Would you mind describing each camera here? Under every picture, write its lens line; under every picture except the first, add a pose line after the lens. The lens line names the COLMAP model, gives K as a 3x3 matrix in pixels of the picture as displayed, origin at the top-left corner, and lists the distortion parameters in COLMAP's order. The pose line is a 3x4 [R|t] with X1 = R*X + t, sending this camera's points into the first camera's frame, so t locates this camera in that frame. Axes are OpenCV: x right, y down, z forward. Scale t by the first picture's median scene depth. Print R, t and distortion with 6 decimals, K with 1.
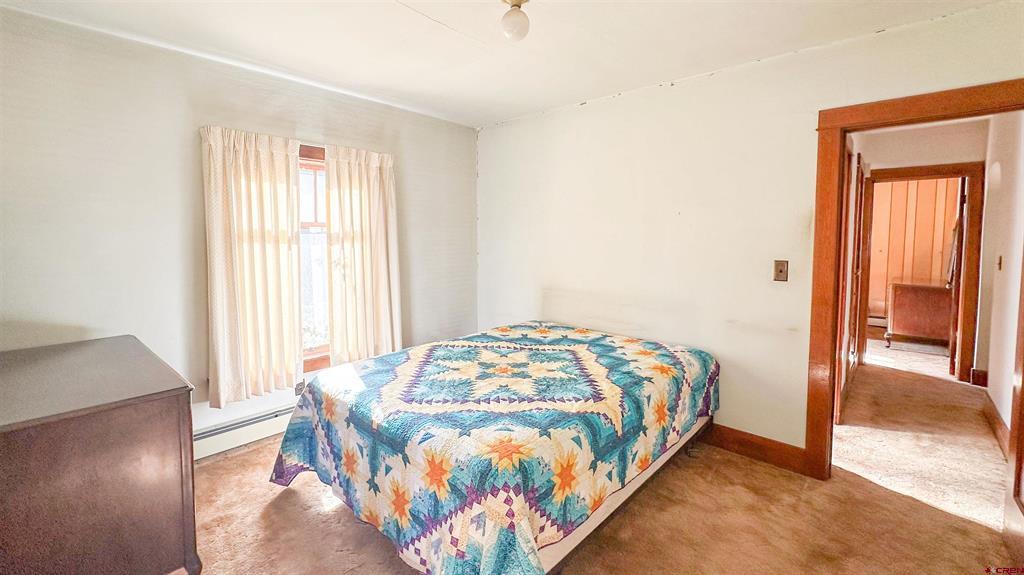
lens RADIAL K [[411.7, 0, 510.4], [0, 411.7, 258.8], [0, 0, 1]] dist [-0.000665, -0.000021]
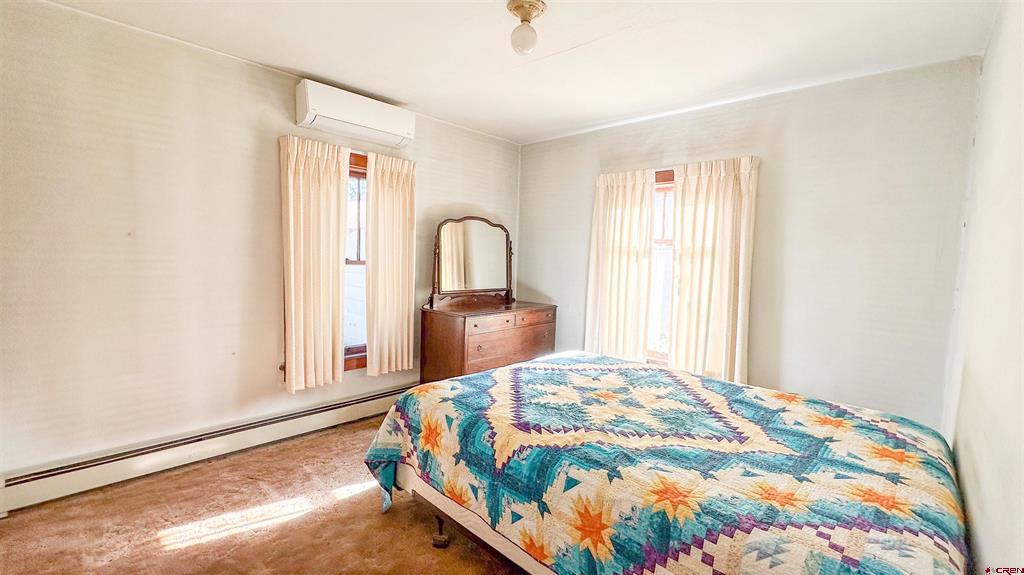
lens RADIAL K [[420.9, 0, 512.0], [0, 420.9, 287.5], [0, 0, 1]] dist [-0.001778, -0.000207]
pose [[0.010662, 0.075337, -0.997101, 0.978628], [-0.090438, 0.993144, 0.074071, -0.009193], [0.995845, 0.089386, 0.017402, 0.865435]]
